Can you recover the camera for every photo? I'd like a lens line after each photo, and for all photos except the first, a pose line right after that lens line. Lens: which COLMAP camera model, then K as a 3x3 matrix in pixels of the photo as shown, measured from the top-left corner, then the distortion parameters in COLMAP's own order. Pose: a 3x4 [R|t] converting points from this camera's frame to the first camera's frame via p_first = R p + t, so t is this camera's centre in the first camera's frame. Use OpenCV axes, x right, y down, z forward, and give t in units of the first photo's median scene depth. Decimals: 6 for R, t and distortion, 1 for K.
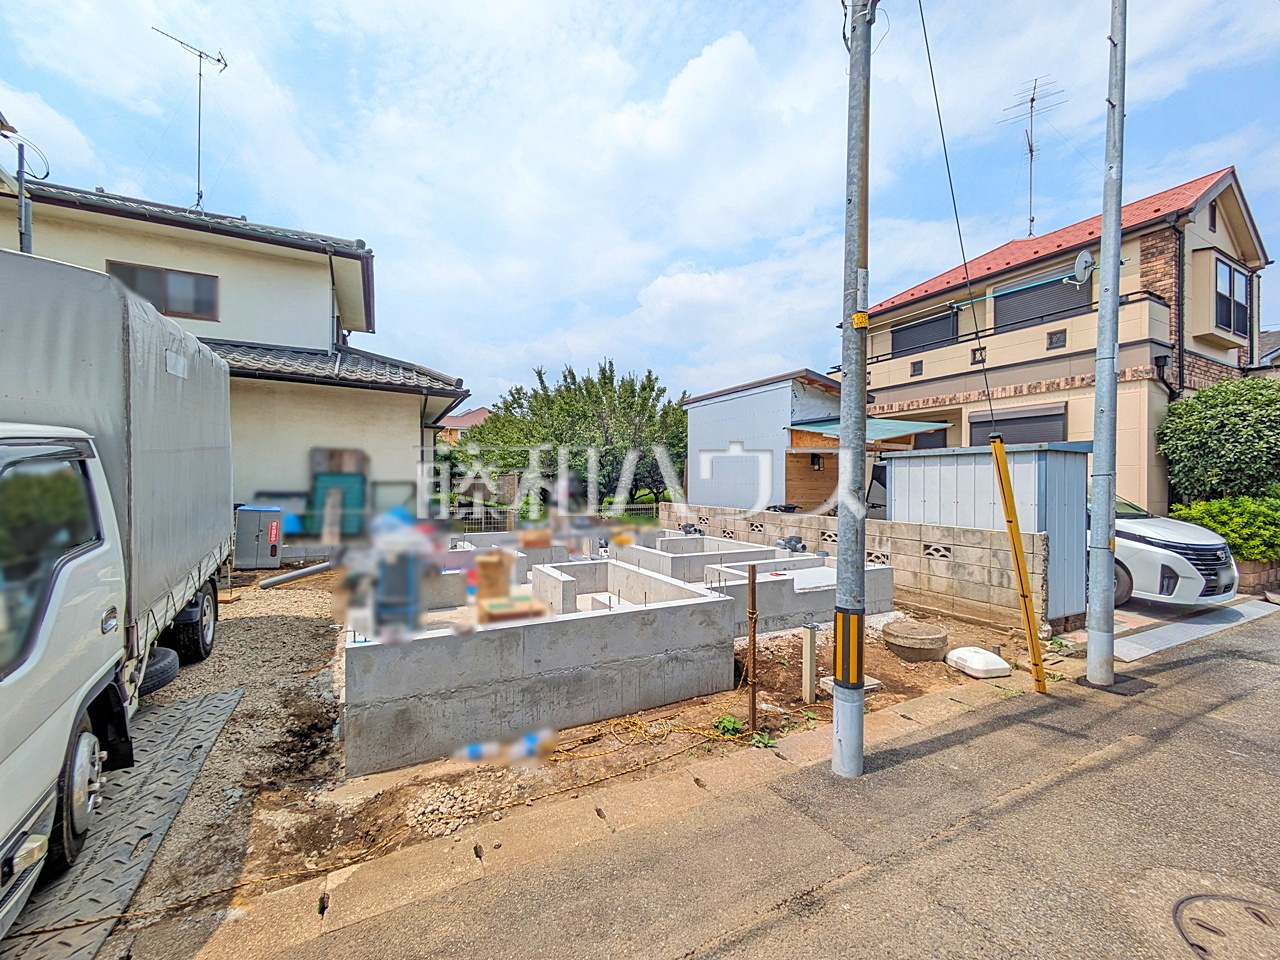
lens RADIAL K [[506.3, 0, 637.3], [0, 506.3, 483.5], [0, 0, 1]] dist [-0.000577, 0.001946]
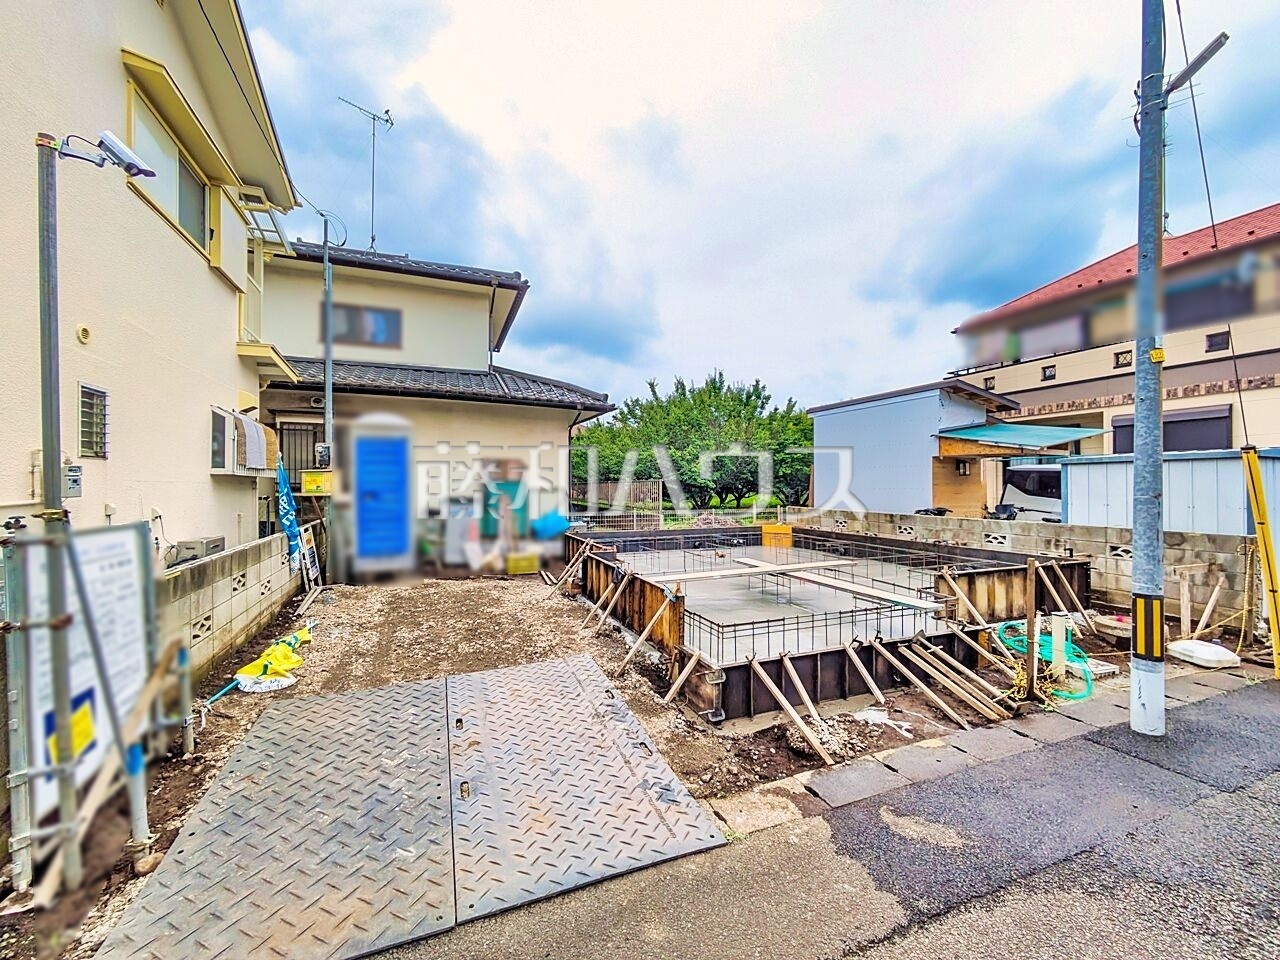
lens RADIAL K [[506.2, 0, 637.7], [0, 506.2, 482.9], [0, 0, 1]] dist [-0.000687, 0.002255]
pose [[0.995345, -0.006389, -0.096167, -0.228555], [0.005518, 0.999941, -0.009319, -0.004861], [0.096221, 0.008745, 0.995322, -0.108202]]
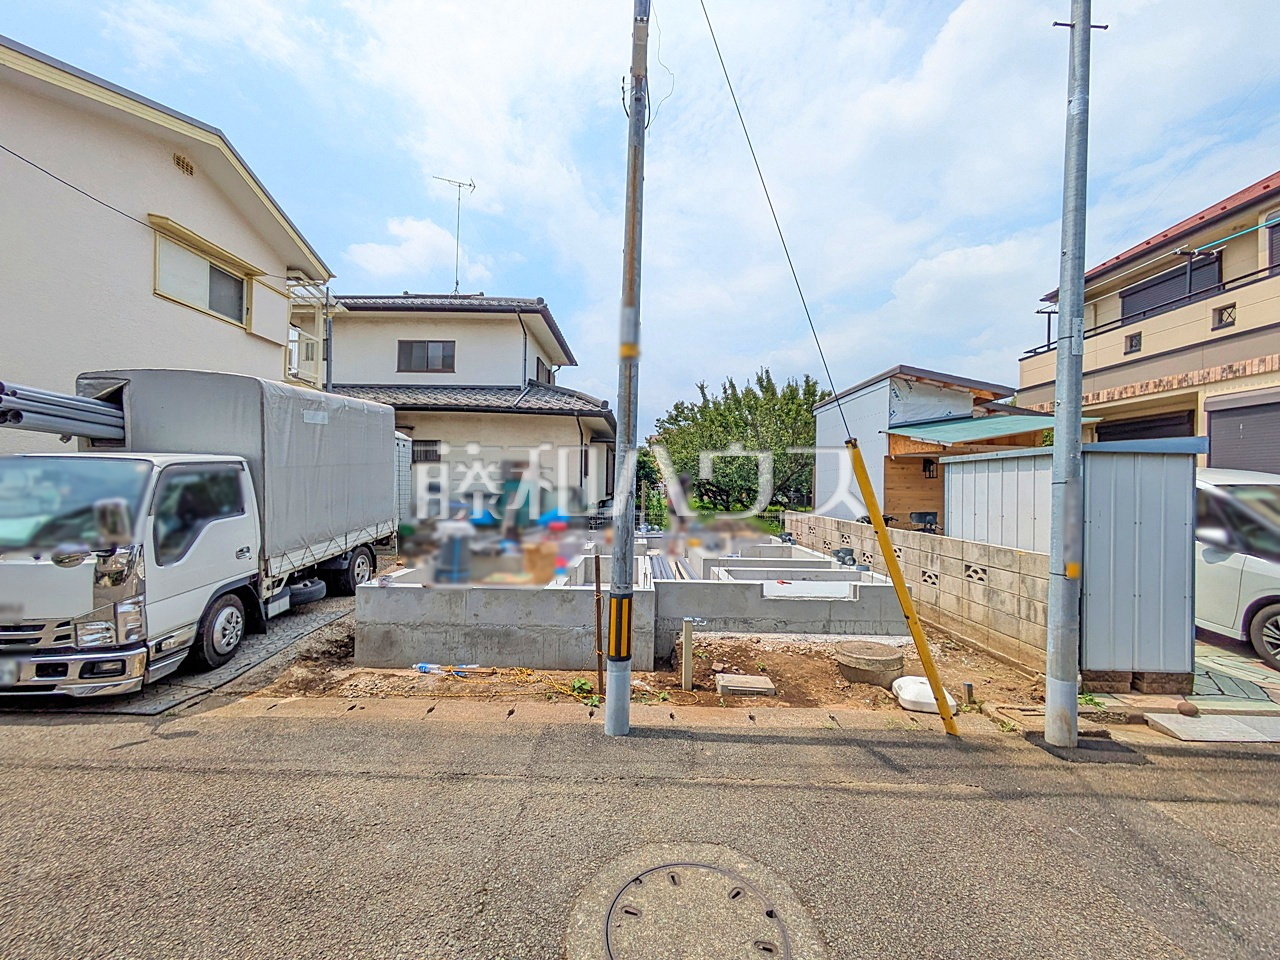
lens RADIAL K [[506.3, 0, 637.3], [0, 506.3, 483.5], [0, 0, 1]] dist [-0.000577, 0.001946]
pose [[0.885039, 0.005021, -0.465490, 0.345259], [-0.012472, 0.999839, -0.012927, 0.001243], [0.465350, 0.017246, 0.884959, -0.011316]]
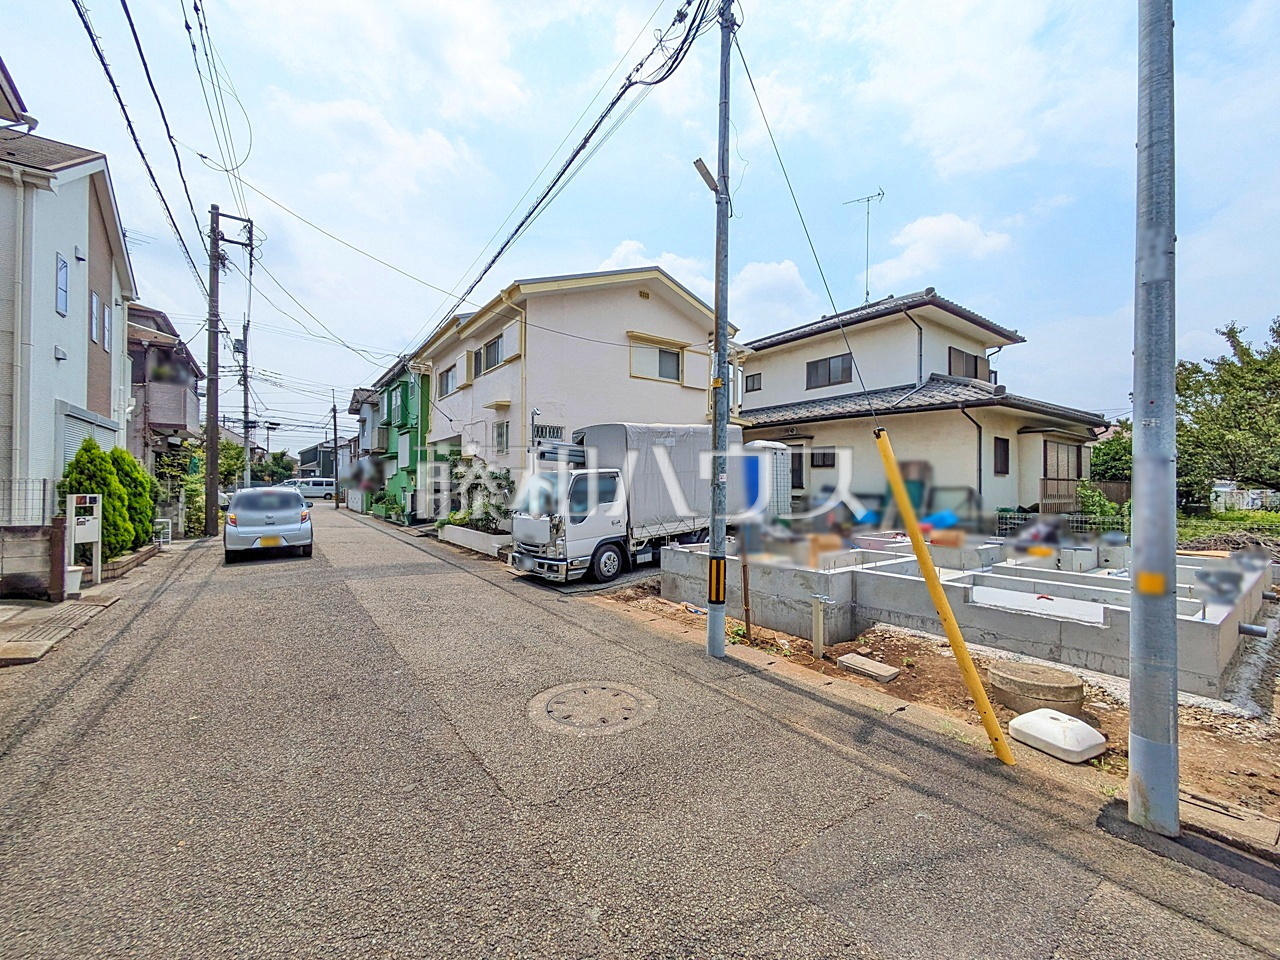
lens RADIAL K [[506.3, 0, 637.3], [0, 506.3, 483.5], [0, 0, 1]] dist [-0.000577, 0.001946]
pose [[0.150621, -0.010501, -0.988536, 0.694399], [-0.008814, 0.999890, -0.011965, 0.009997], [0.988552, 0.010515, 0.150512, 0.169136]]
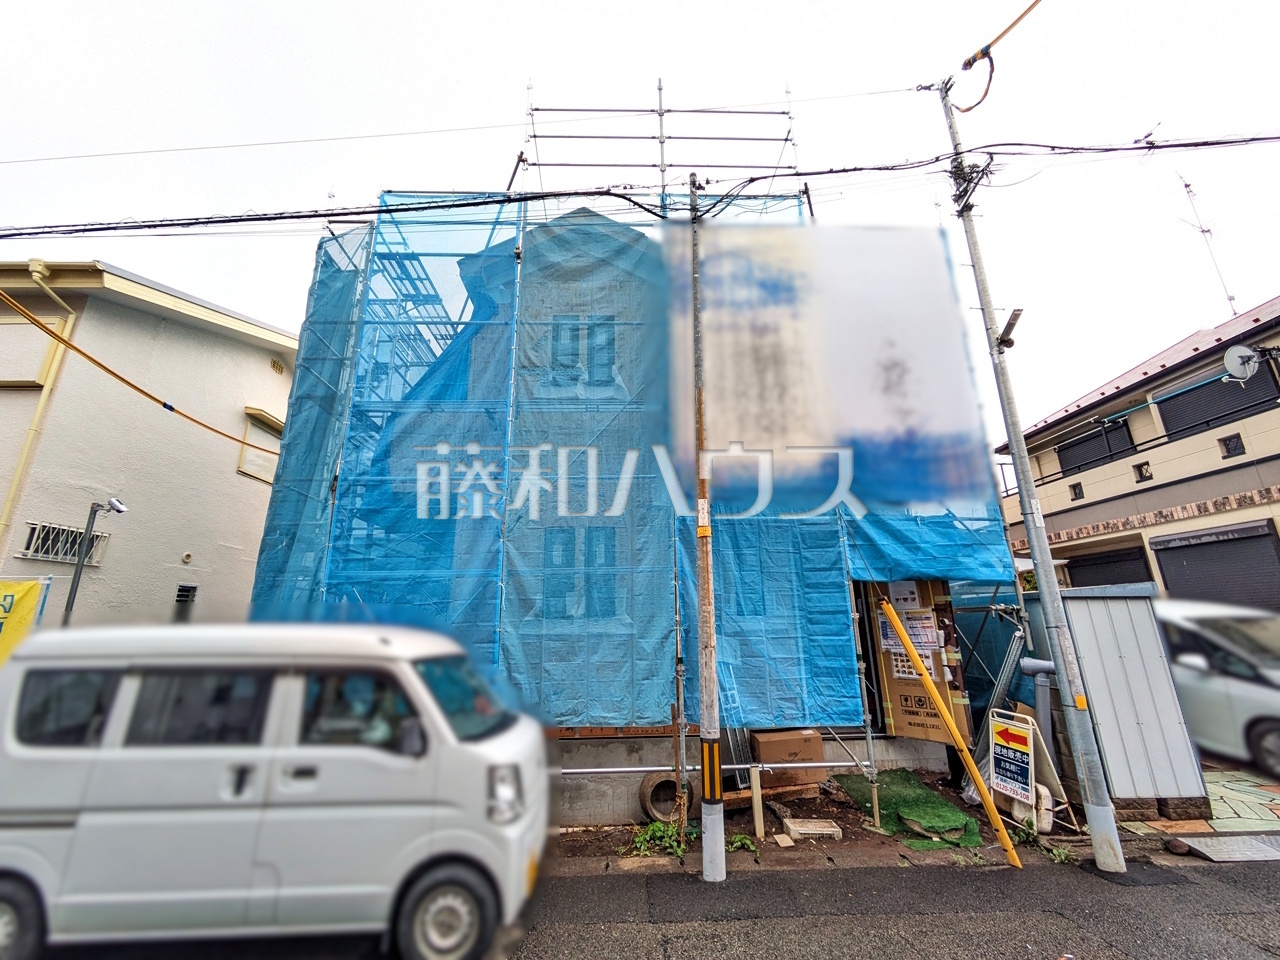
lens RADIAL K [[506.3, 0, 637.3], [0, 506.3, 483.5], [0, 0, 1]] dist [-0.000577, 0.001946]
pose [[0.900883, -0.136729, -0.411965, 0.310699], [0.019532, 0.960900, -0.276204, -0.014088], [0.433622, 0.240781, 0.868330, -0.149121]]
